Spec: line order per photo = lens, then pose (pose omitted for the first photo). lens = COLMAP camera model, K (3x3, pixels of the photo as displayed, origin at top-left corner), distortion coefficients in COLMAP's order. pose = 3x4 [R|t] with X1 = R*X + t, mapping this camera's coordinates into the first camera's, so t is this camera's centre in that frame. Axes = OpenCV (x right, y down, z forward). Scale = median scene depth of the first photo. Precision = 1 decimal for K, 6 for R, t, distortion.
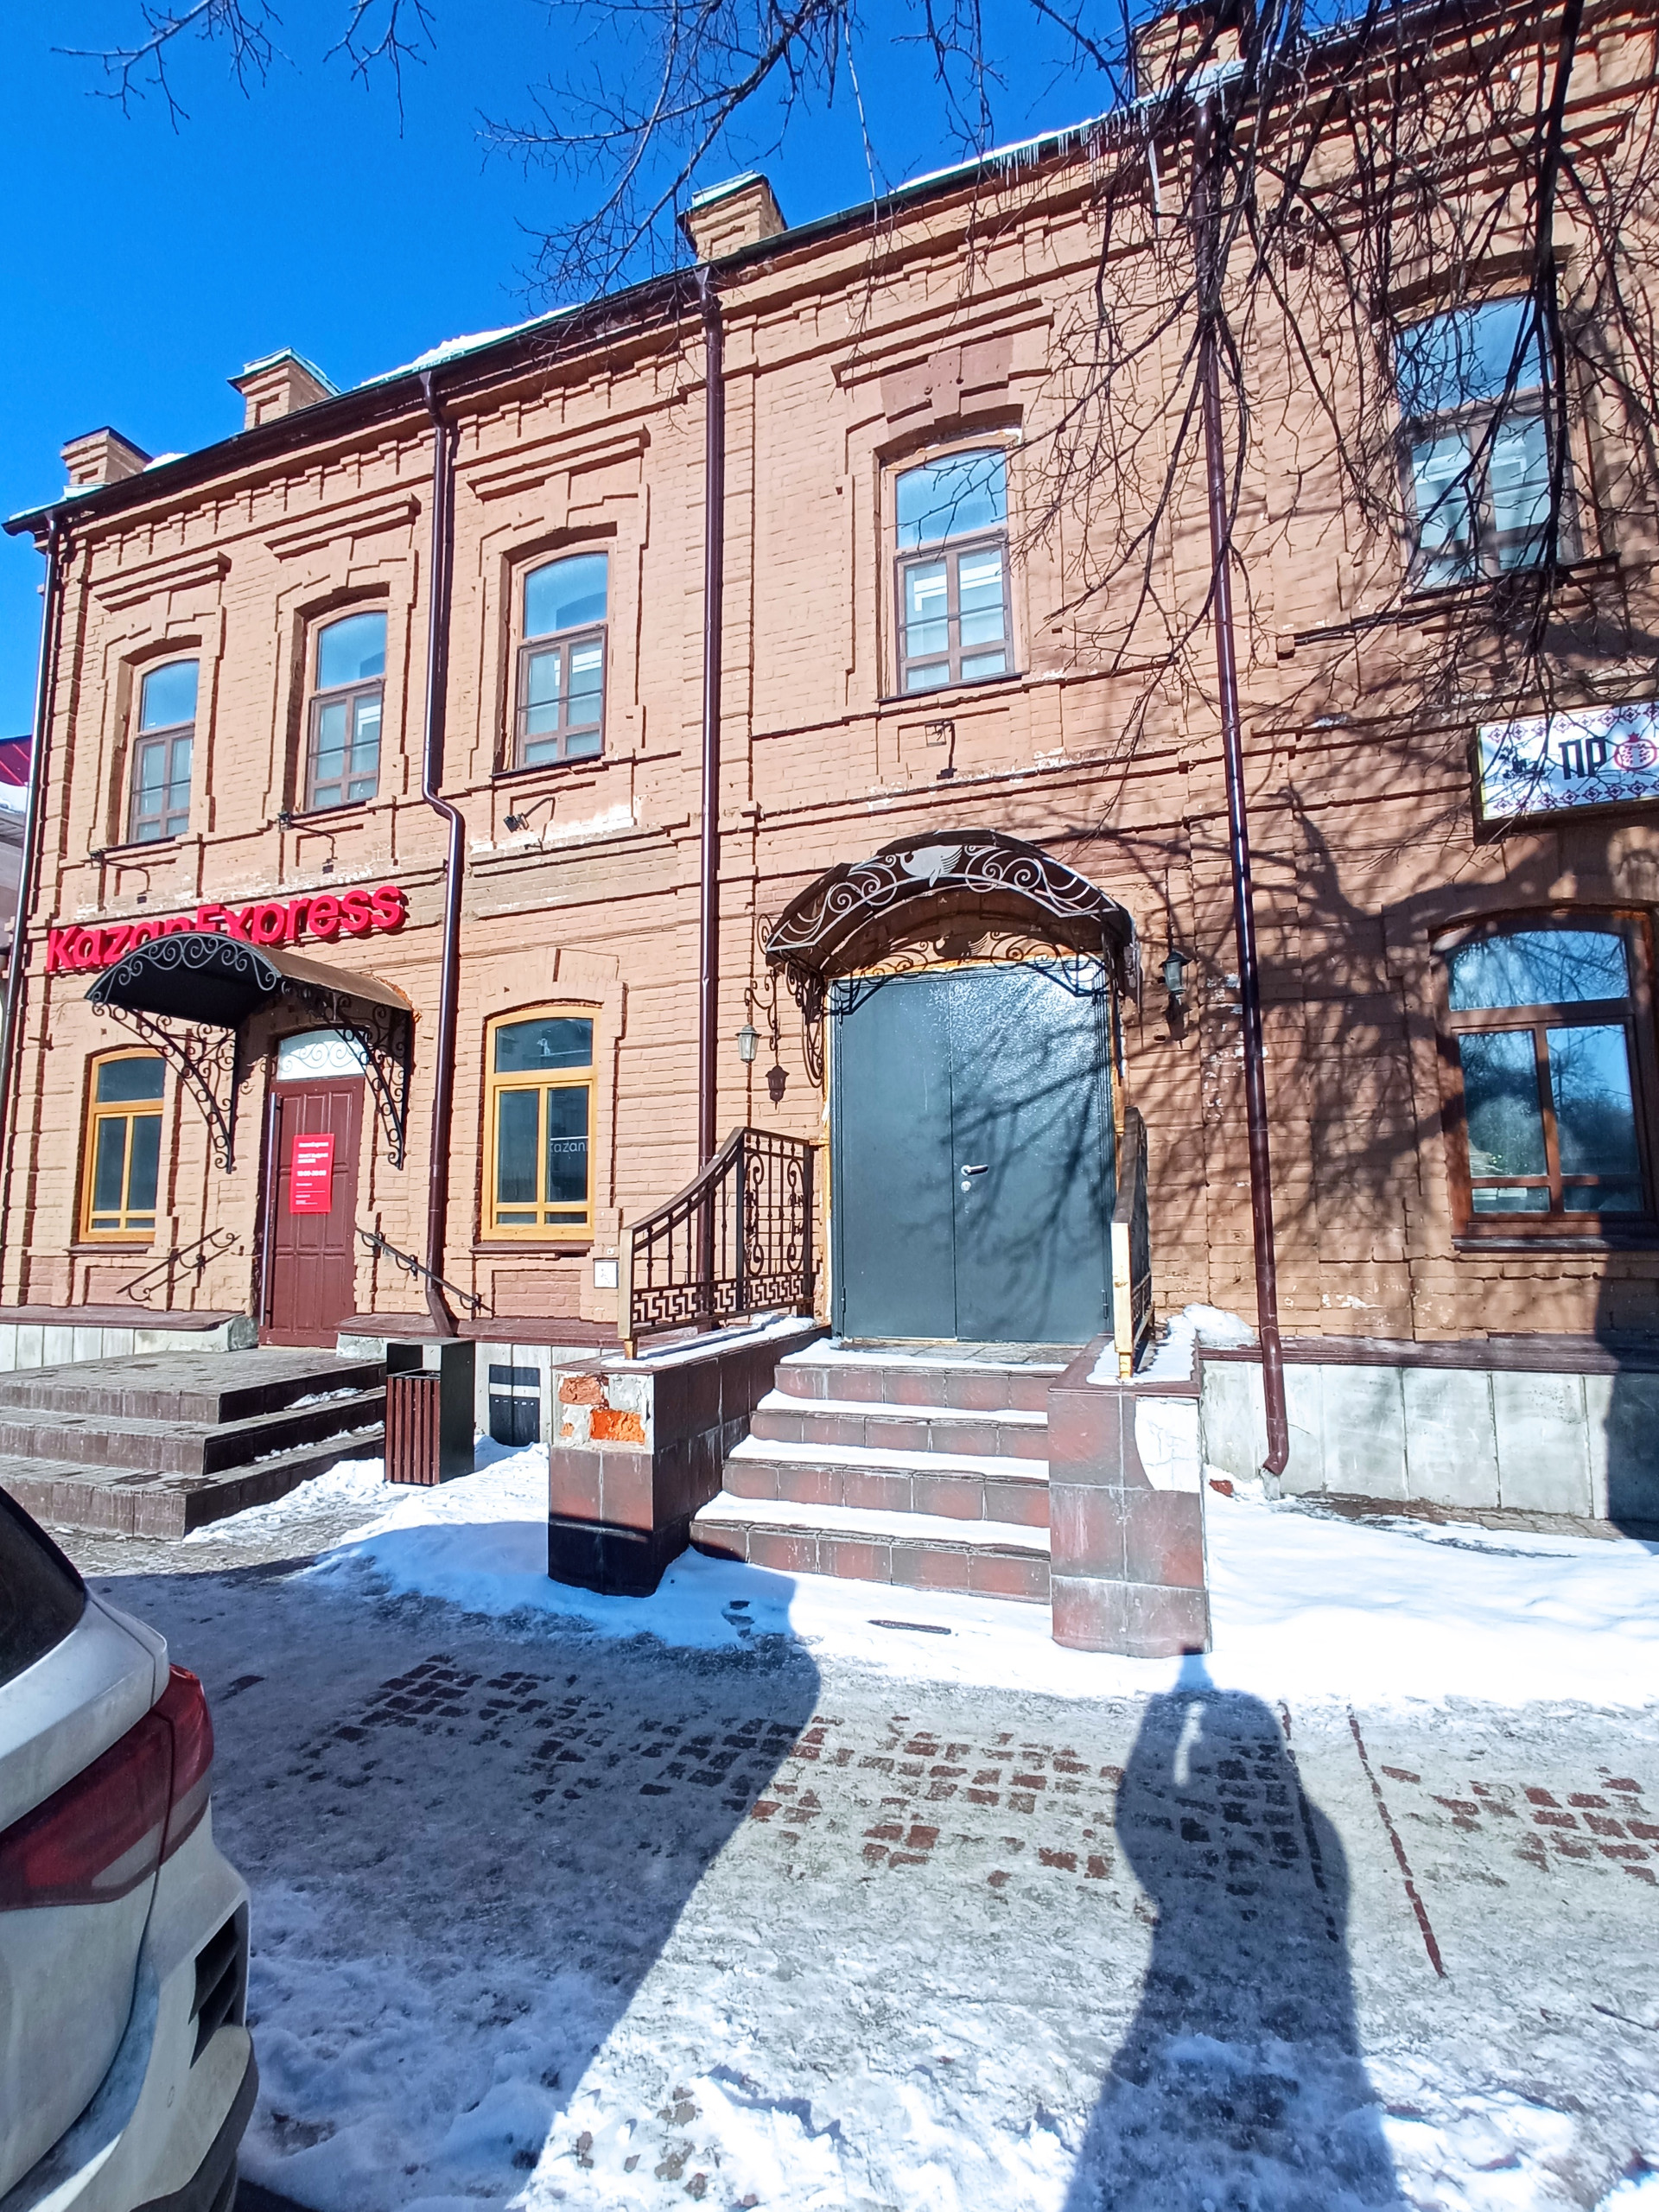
lens RADIAL K [[988.8, 0, 829.5], [0, 988.8, 1106.0], [0, 0, 1]] dist [-0.006378, 0.000162]
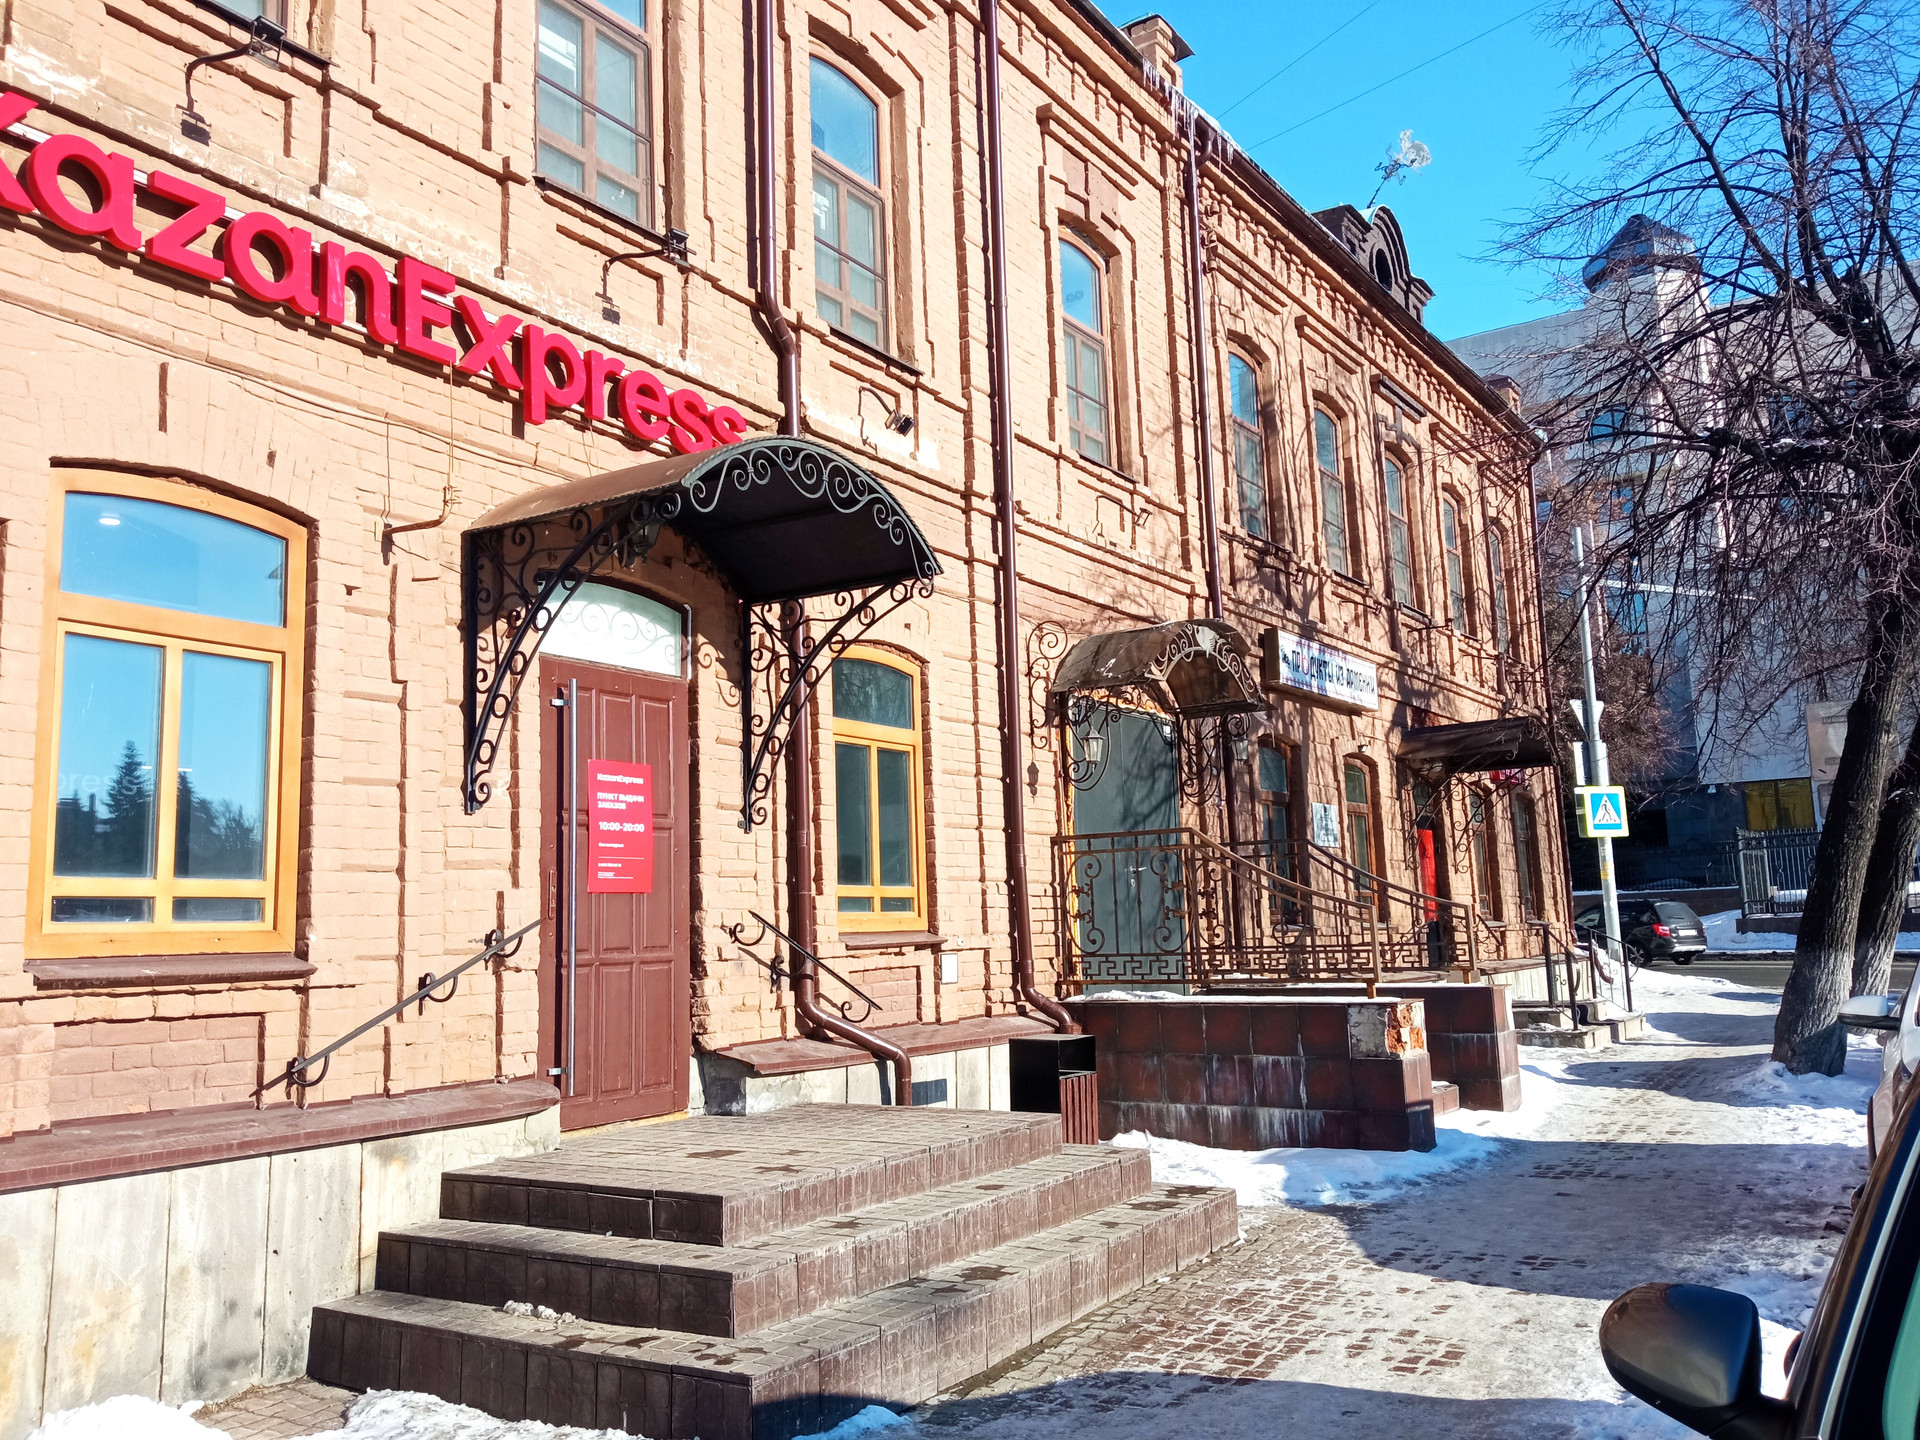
lens RADIAL K [[1637.4, 0, 960.0], [0, 1637.4, 720.0], [0, 0, 1]] dist [-0.009198, -0.001980]
pose [[0.214093, 0.124770, 0.968812, -2.193166], [-0.102325, 0.989217, -0.104785, 0.130580], [-0.971439, -0.076700, 0.224552, 0.856864]]
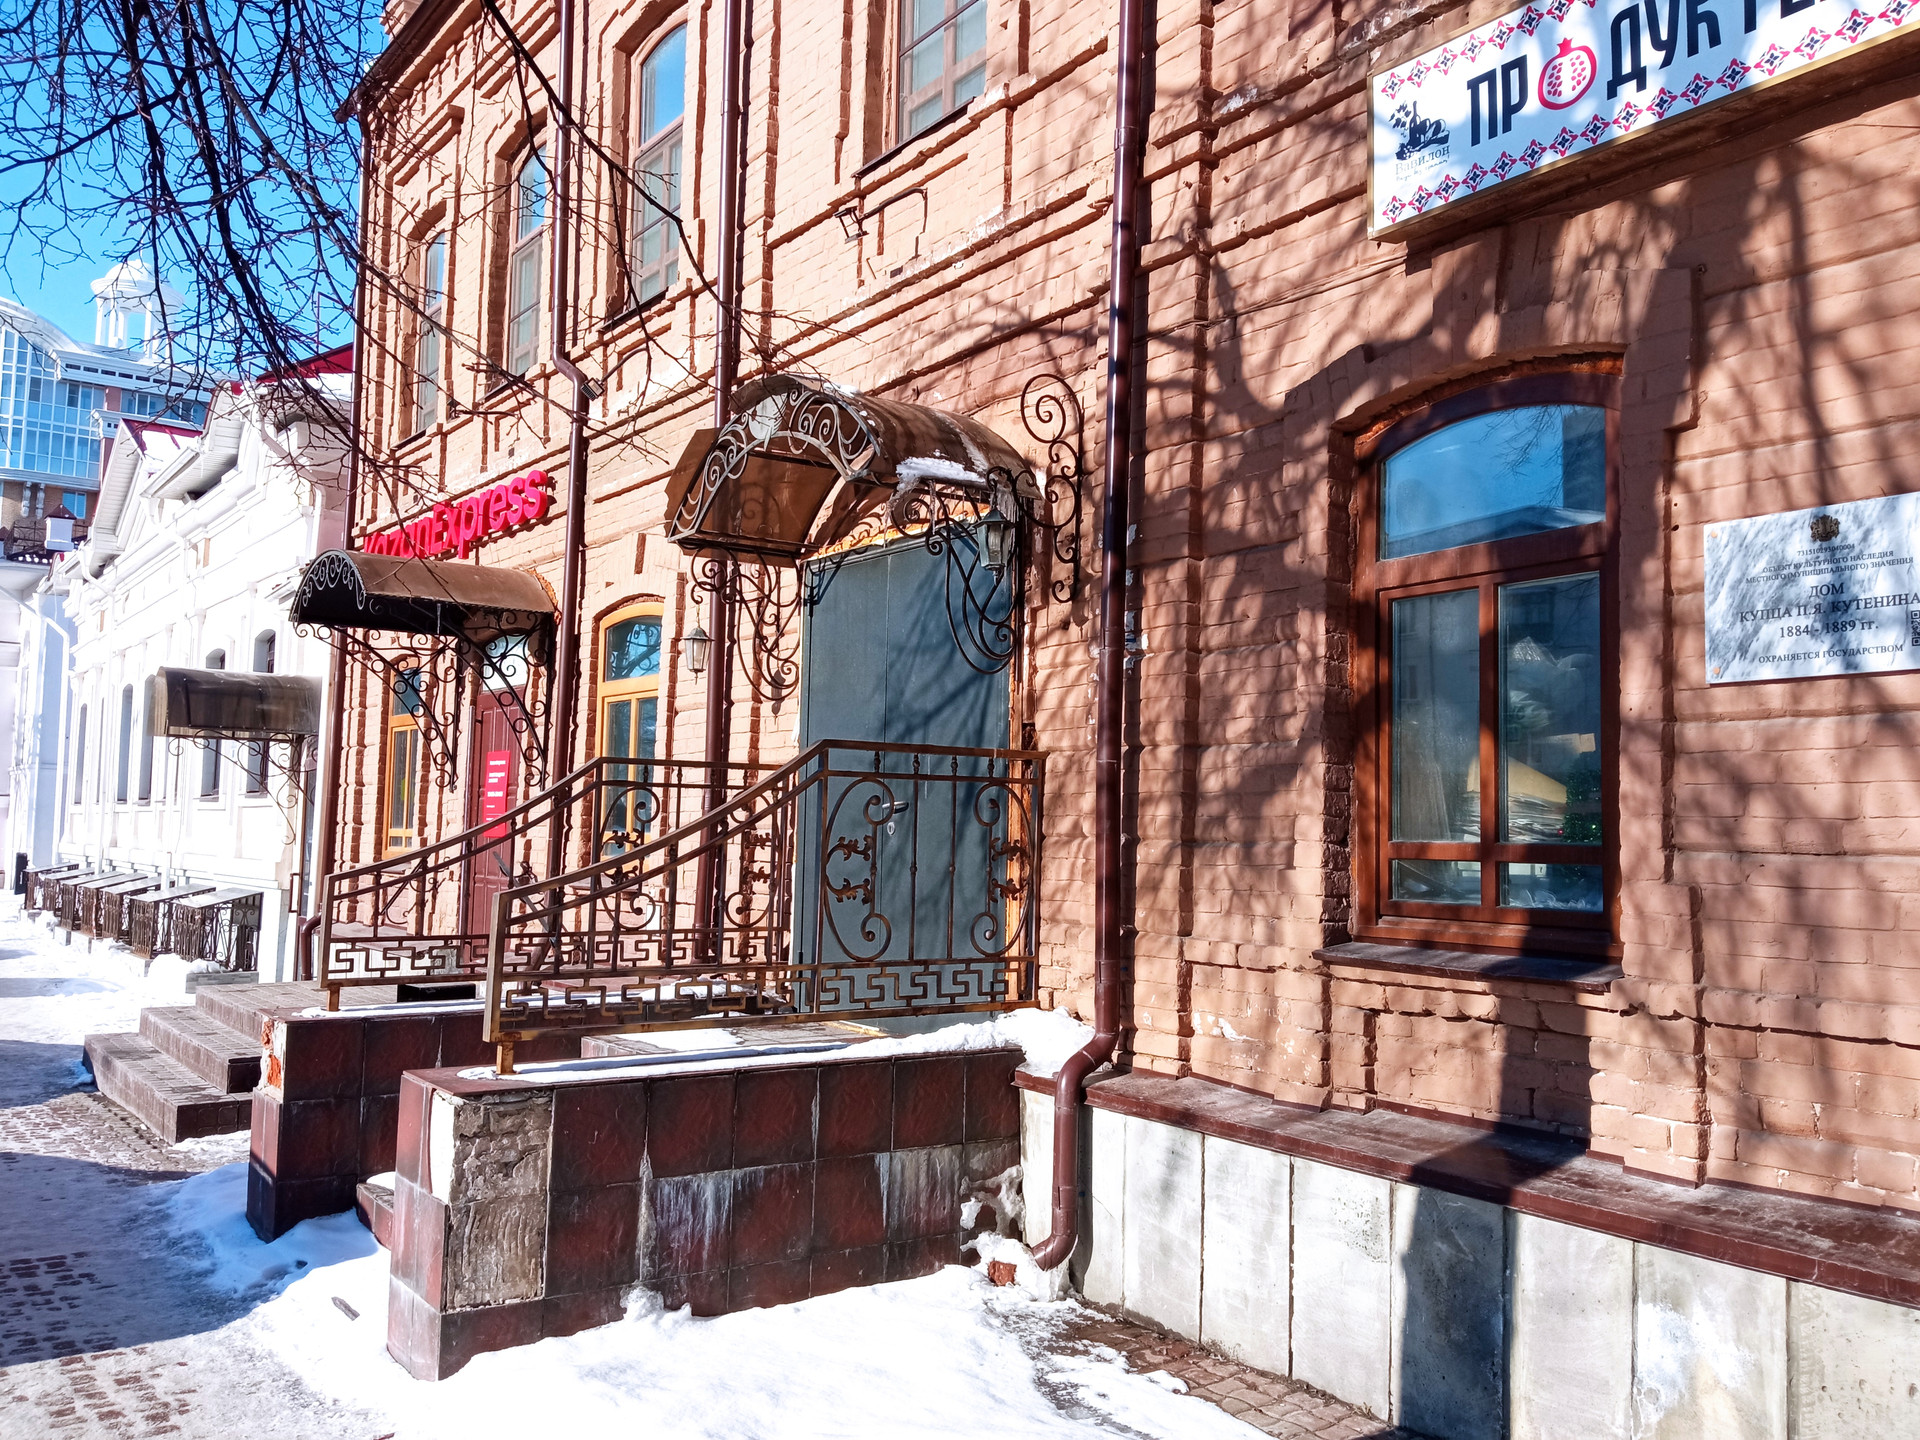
lens RADIAL K [[1564.1, 0, 960.9], [0, 1564.1, 688.8], [0, 0, 1]] dist [-0.003198, 0.003519]
pose [[0.833622, -0.025396, -0.551751, 0.937144], [0.027725, 0.999607, -0.004121, -0.019493], [0.551639, -0.011862, 0.833999, 0.071903]]
